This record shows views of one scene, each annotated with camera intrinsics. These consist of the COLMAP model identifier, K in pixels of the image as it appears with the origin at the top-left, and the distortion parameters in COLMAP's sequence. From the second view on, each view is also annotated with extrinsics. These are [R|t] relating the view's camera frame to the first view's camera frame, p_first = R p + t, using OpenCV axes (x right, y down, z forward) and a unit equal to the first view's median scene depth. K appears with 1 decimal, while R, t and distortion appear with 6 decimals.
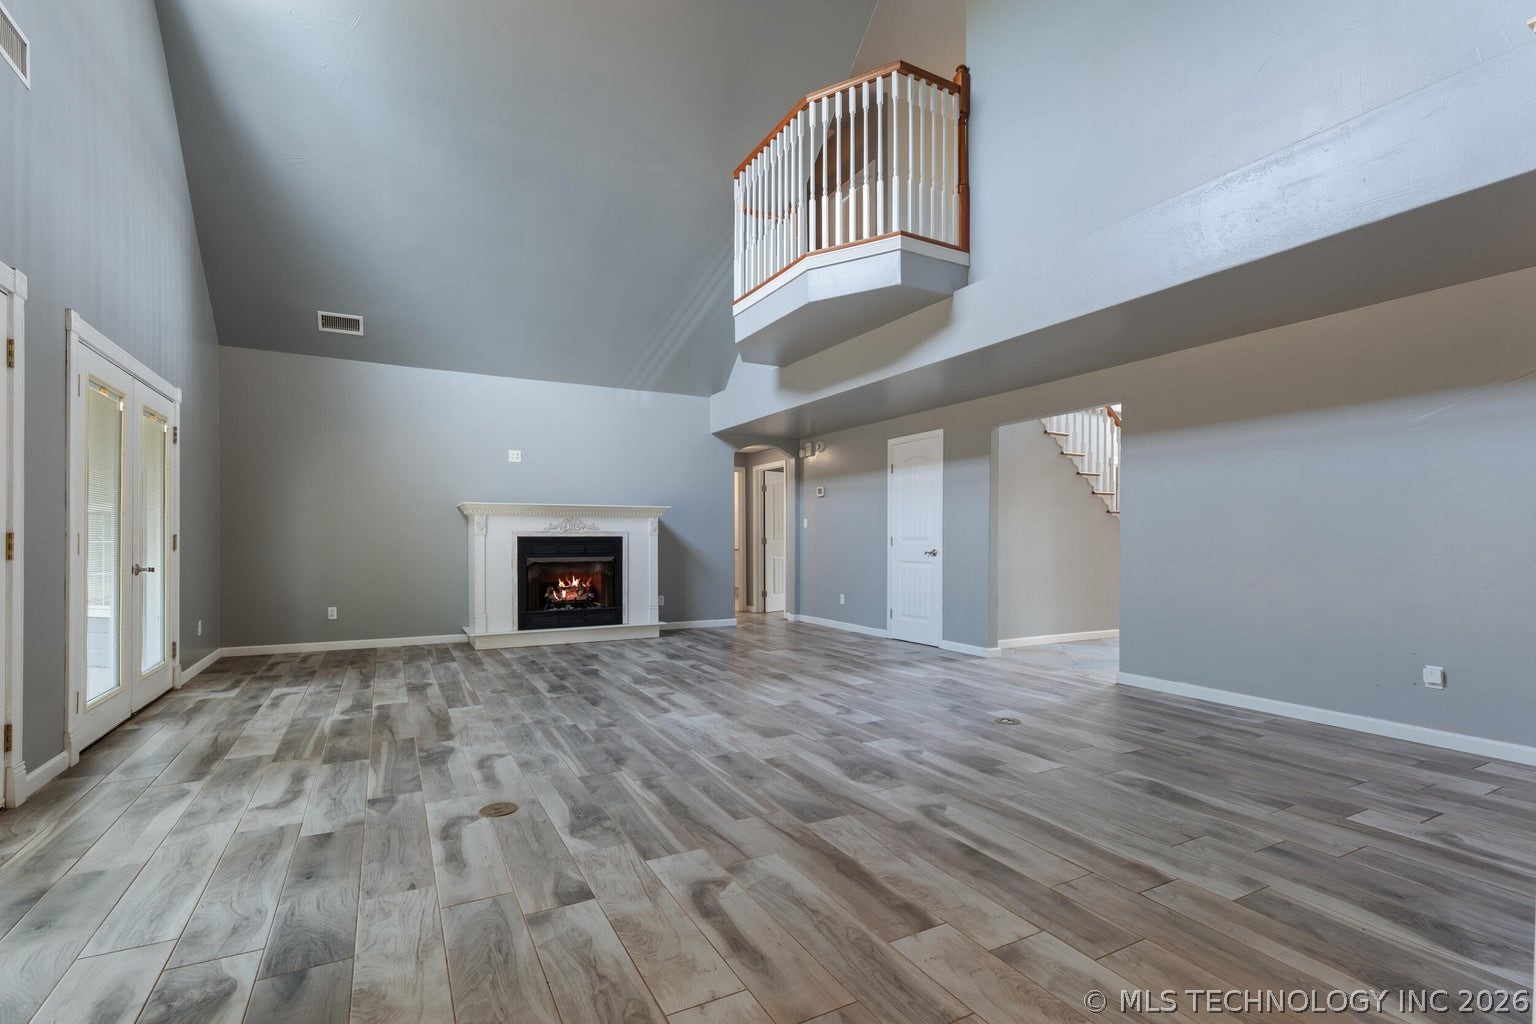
lens RADIAL K [[688.1, 0, 776.5], [0, 688.1, 538.4], [0, 0, 1]] dist [0.002155, 0.000893]
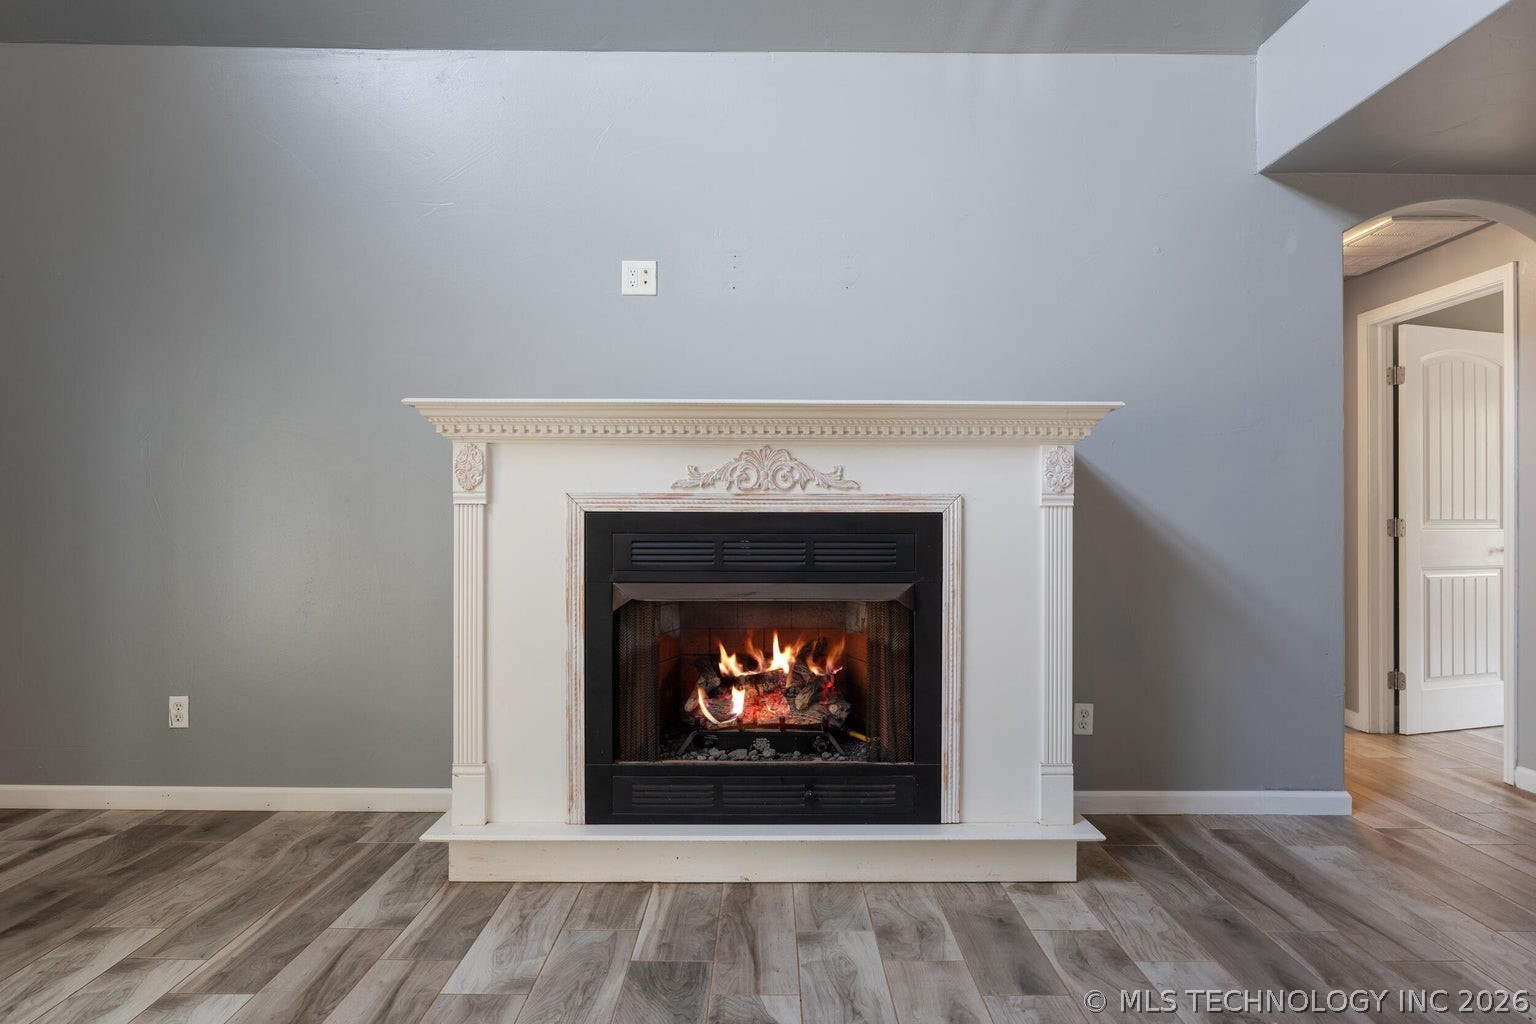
lens RADIAL K [[894.0, 0, 770.3], [0, 894.0, 507.3], [0, 0, 1]] dist [0.003371, -0.000663]
pose [[0.876010, 0.000608, -0.482292, -0.108311], [-0.004558, 0.999965, -0.007018, -0.002027], [0.482271, 0.008346, 0.875982, 0.646322]]
